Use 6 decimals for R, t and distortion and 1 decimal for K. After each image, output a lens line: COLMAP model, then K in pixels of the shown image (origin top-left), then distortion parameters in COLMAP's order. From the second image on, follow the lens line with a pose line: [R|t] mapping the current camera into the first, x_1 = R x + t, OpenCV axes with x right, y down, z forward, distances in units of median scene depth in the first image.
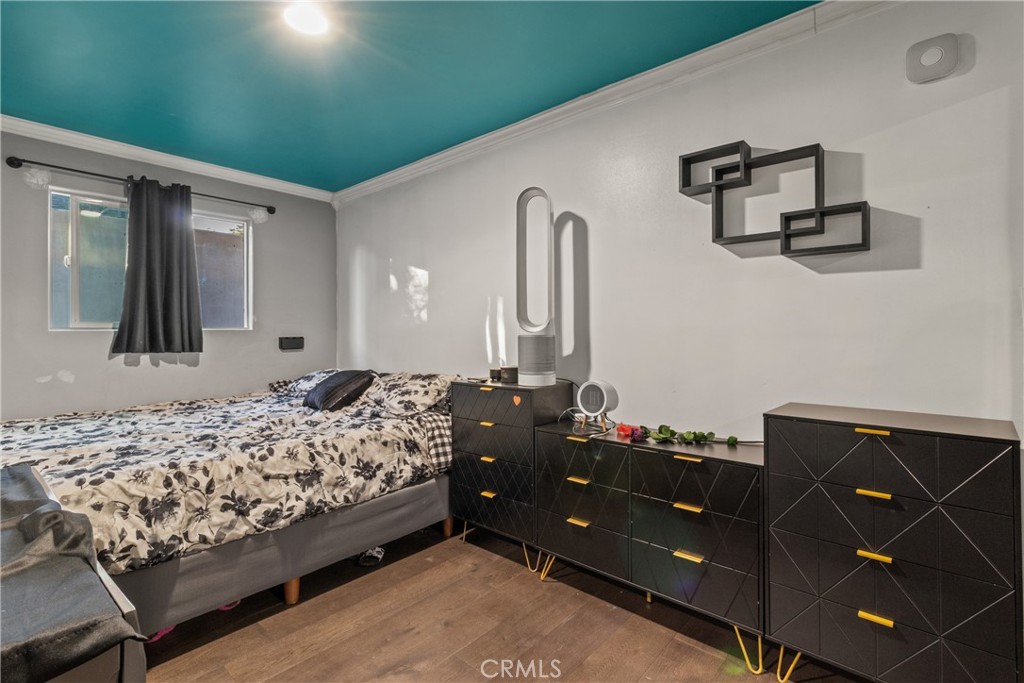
lens RADIAL K [[481.5, 0, 516.2], [0, 481.5, 322.8], [0, 0, 1]] dist [0.001658, 0.000213]
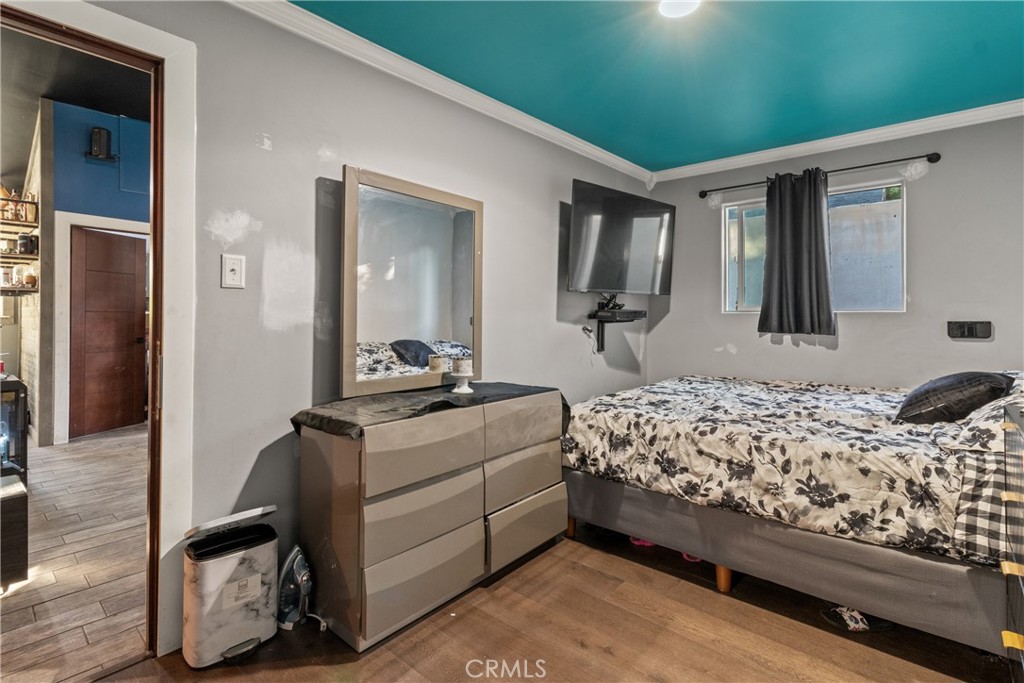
lens RADIAL K [[481.5, 0, 516.2], [0, 481.5, 322.8], [0, 0, 1]] dist [0.001658, 0.000213]
pose [[0.000642, 0.014129, -0.999900, 0.462977], [0.015088, 0.999786, 0.014137, 0.019168], [0.999886, -0.015096, 0.000429, 0.543124]]
